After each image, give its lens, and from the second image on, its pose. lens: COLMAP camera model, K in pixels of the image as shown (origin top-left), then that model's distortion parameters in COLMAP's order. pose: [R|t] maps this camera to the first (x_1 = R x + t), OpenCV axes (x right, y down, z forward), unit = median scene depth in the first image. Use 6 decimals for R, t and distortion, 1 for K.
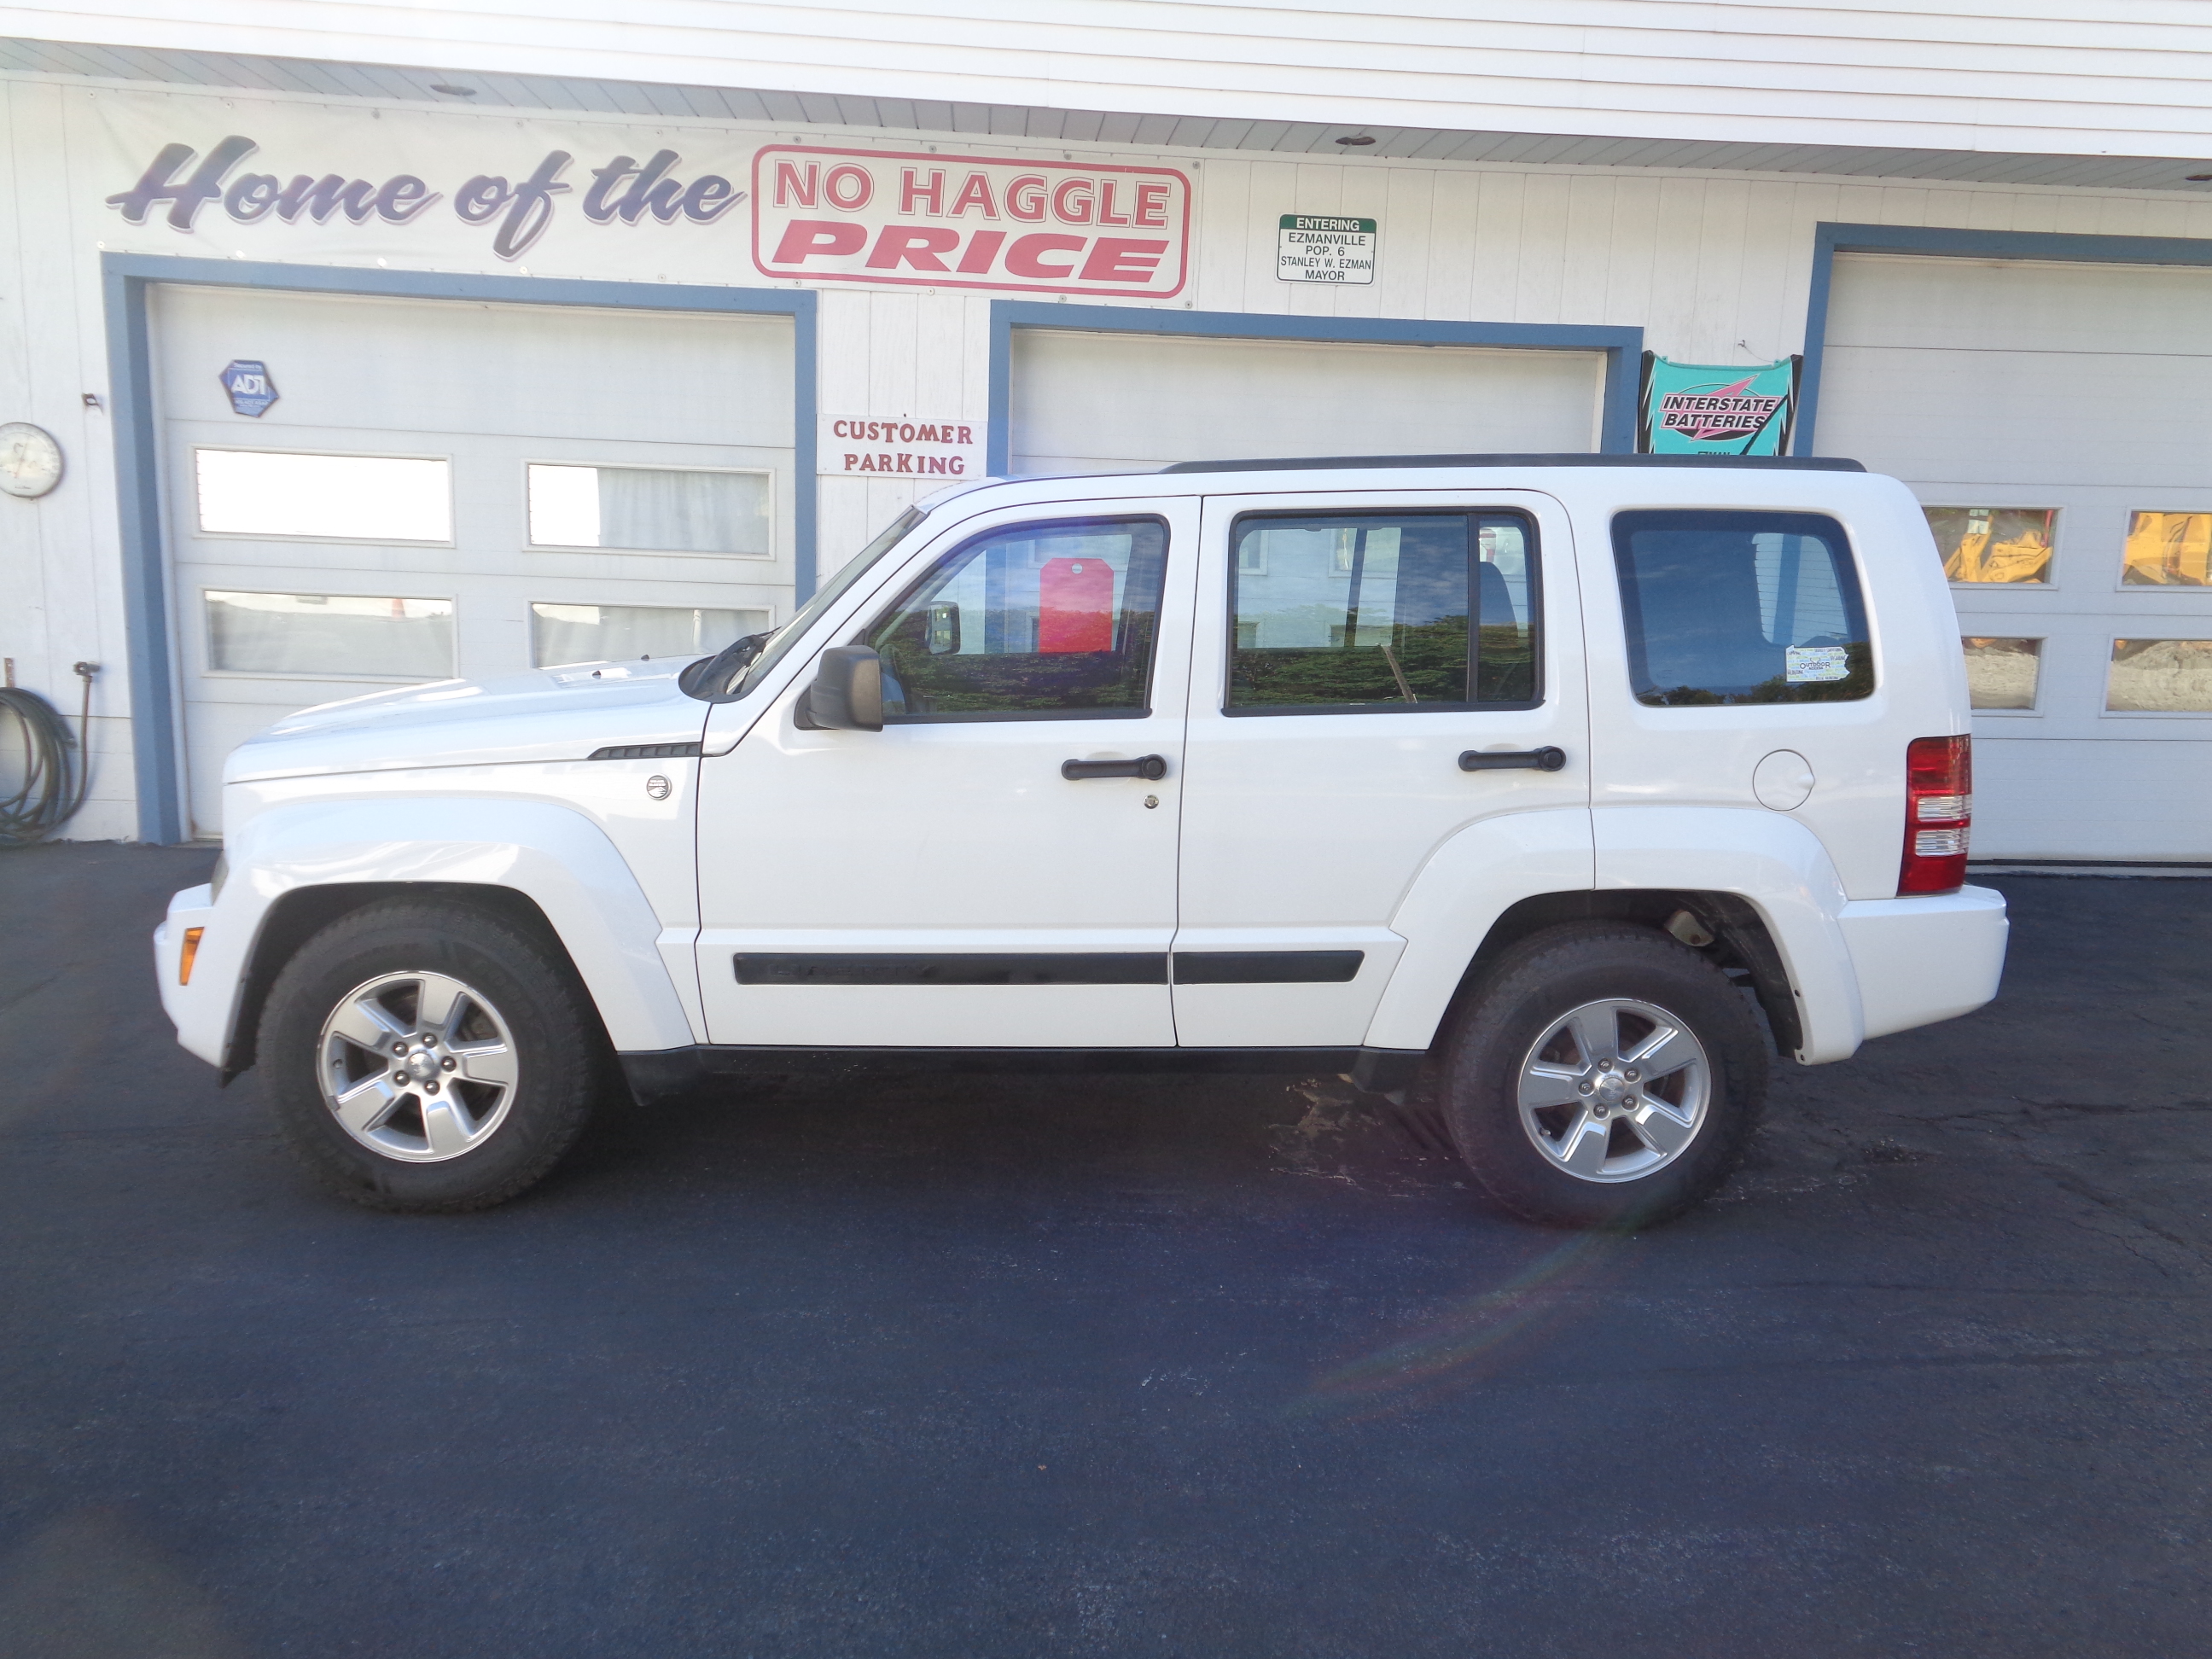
lens RADIAL K [[1652.8, 0, 1115.6], [0, 1652.8, 826.3], [0, 0, 1]] dist [0.013371, 0.006662]
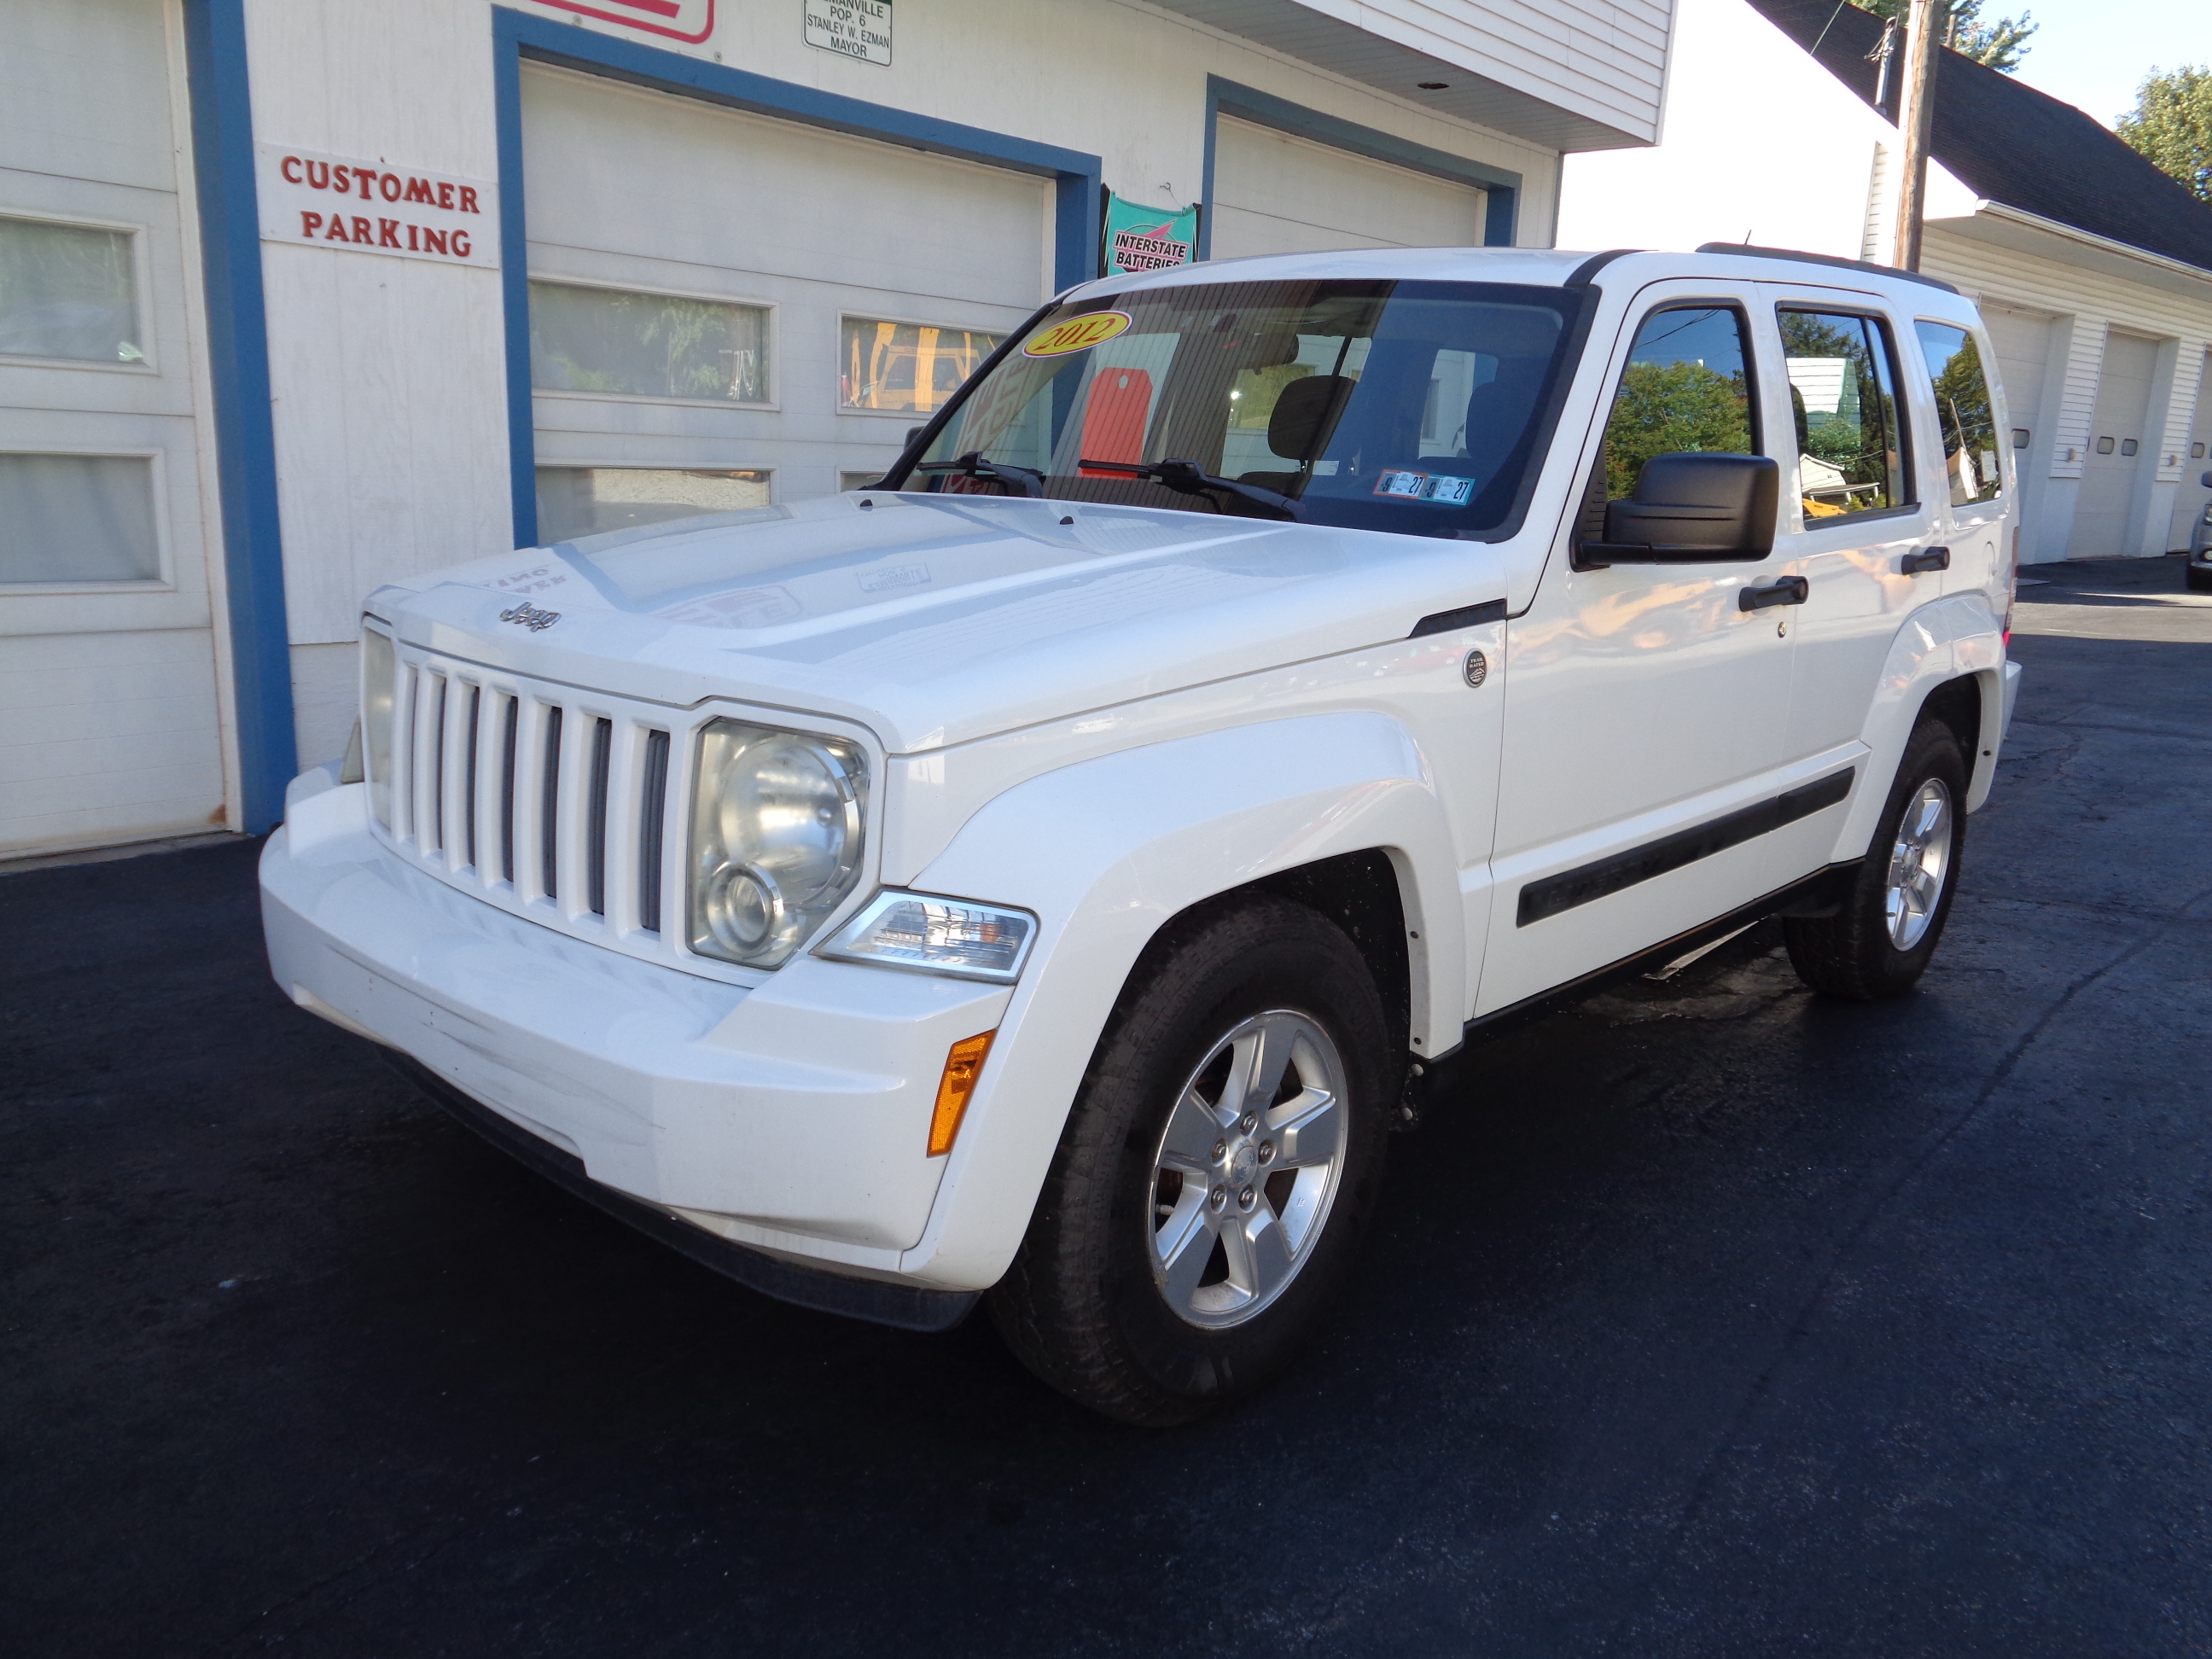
lens RADIAL K [[1652.8, 0, 1107.4], [0, 1652.8, 836.2], [0, 0, 1]] dist [0.013371, 0.006662]
pose [[0.700735, -0.165831, 0.693881, -0.434558], [0.110315, 0.986098, 0.124263, -0.028693], [-0.704842, -0.010530, 0.709287, 0.309303]]
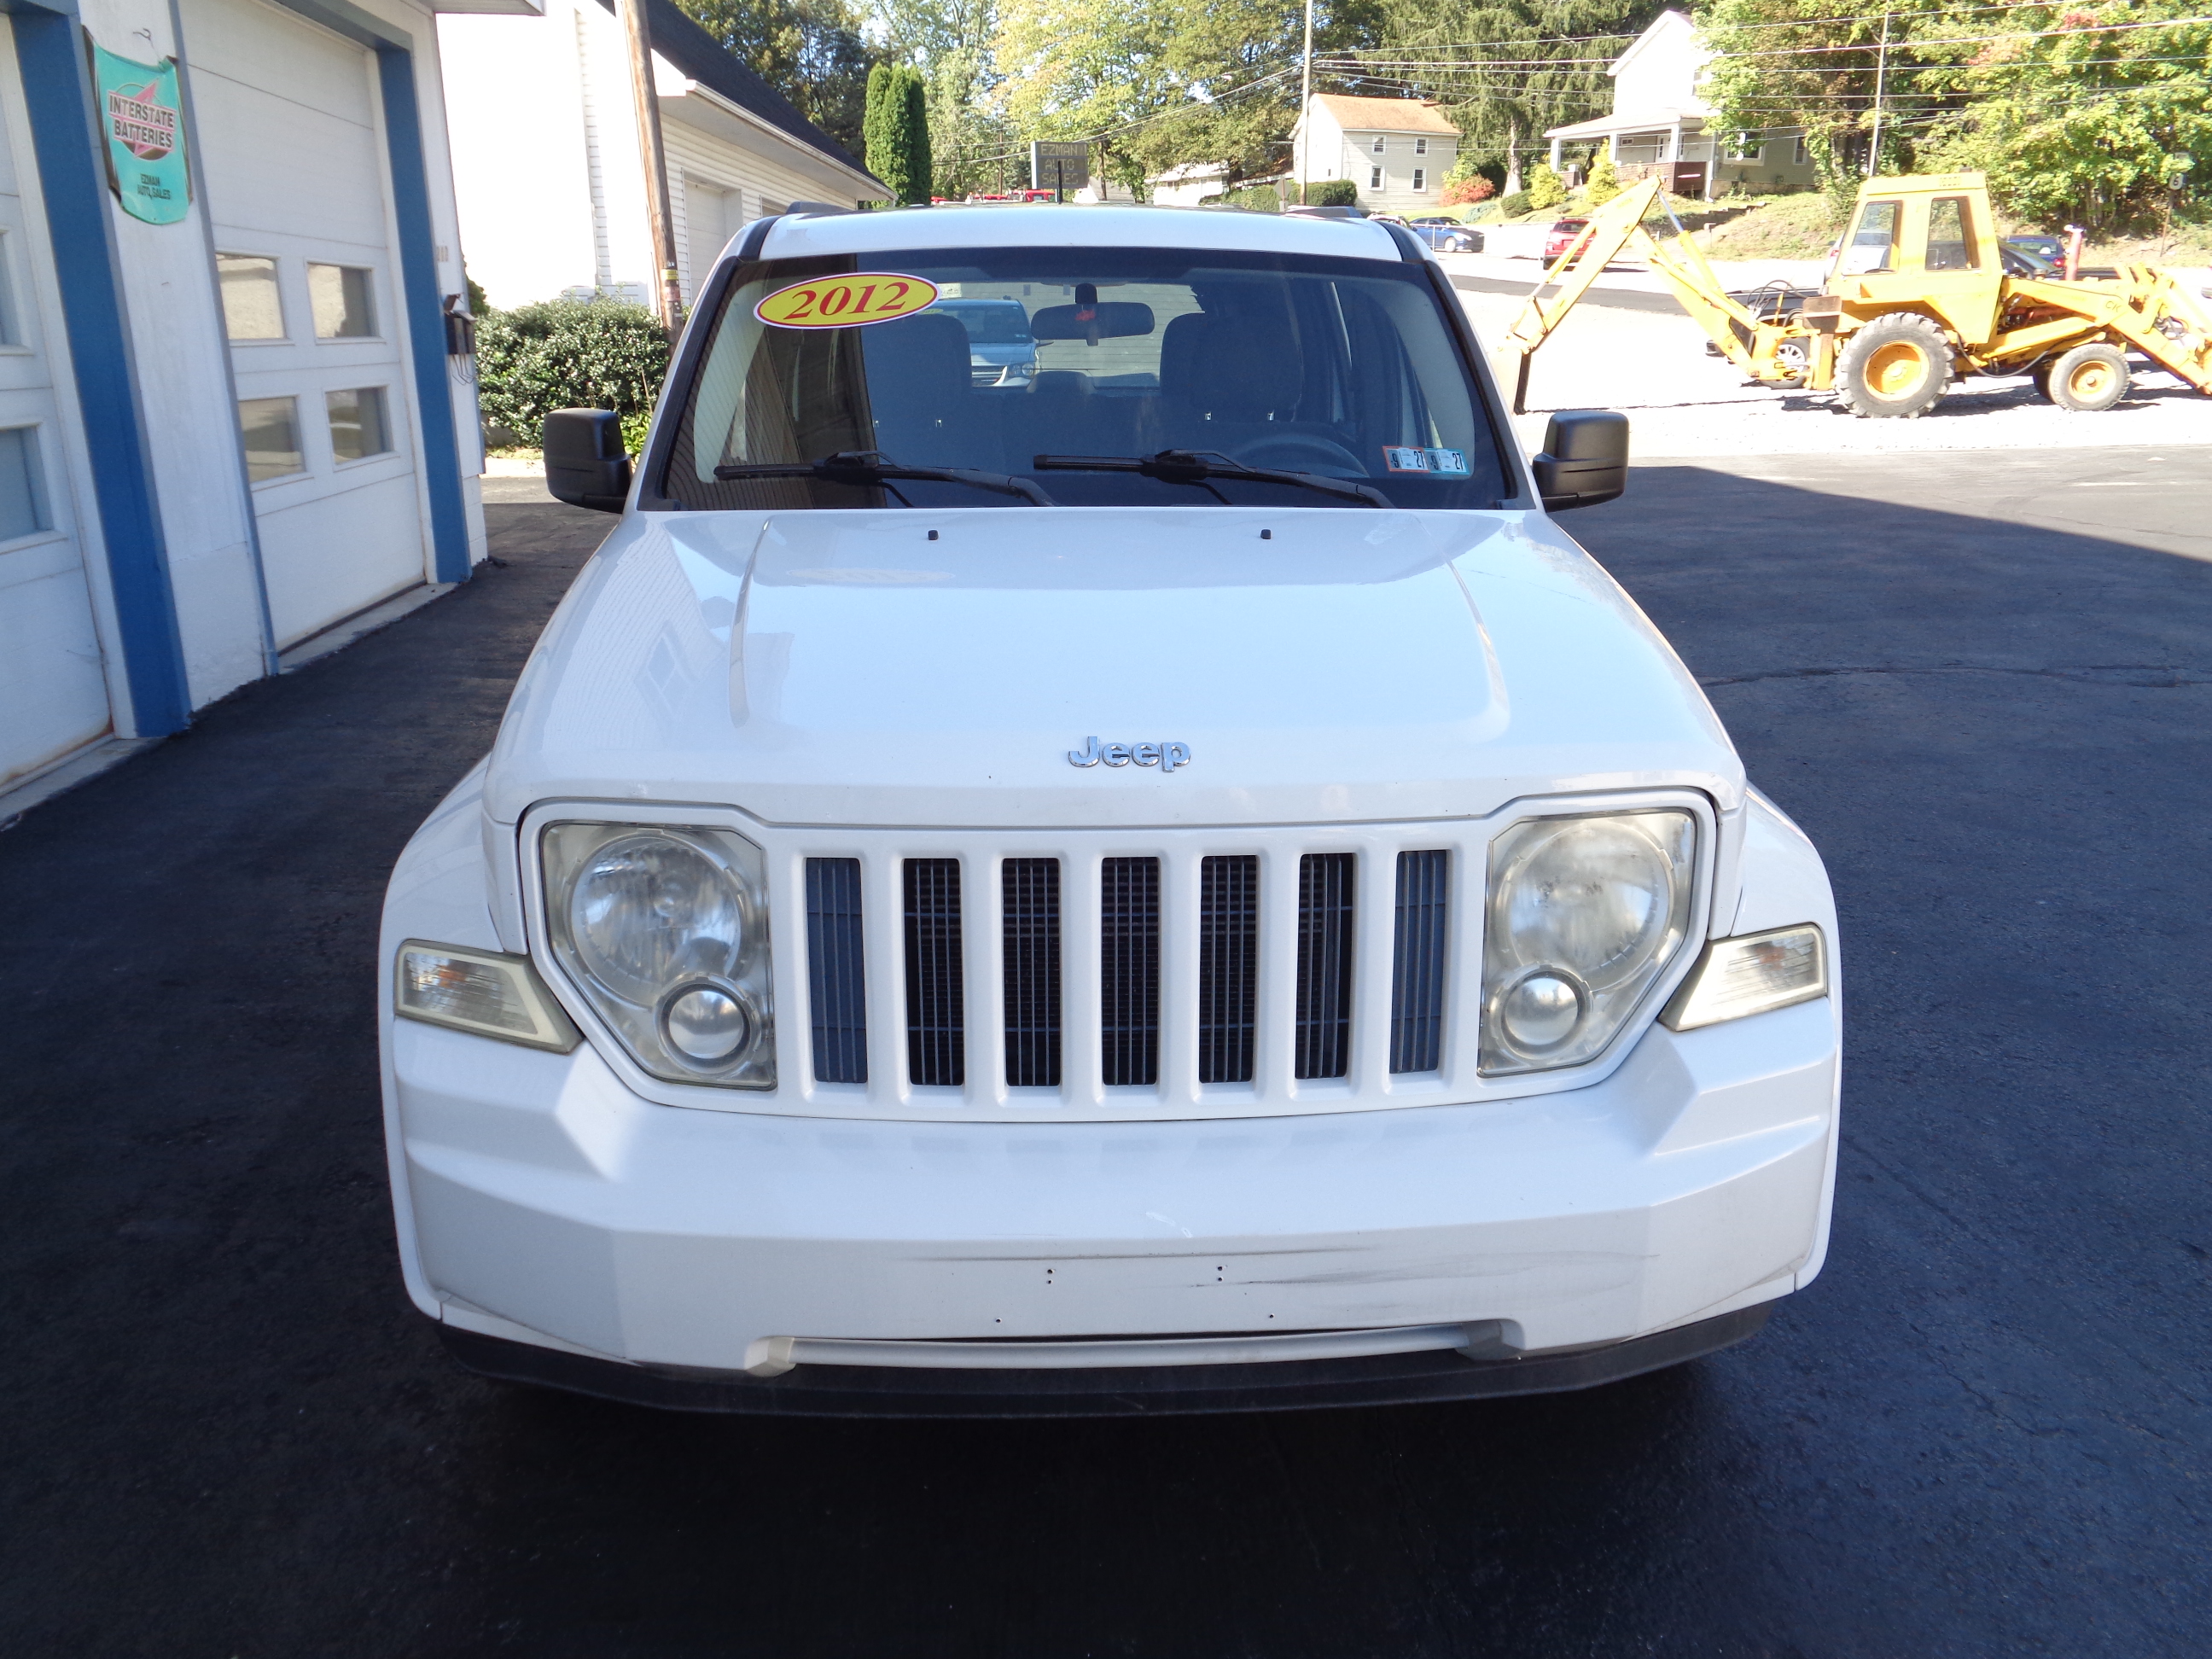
lens RADIAL K [[1652.8, 0, 1109.6], [0, 1652.8, 827.6], [0, 0, 1]] dist [0.013371, 0.006662]
pose [[-0.024742, -0.314656, 0.948883, -0.522915], [0.176325, 0.932919, 0.313960, -0.110455], [-0.984021, 0.175079, 0.032400, 0.608408]]
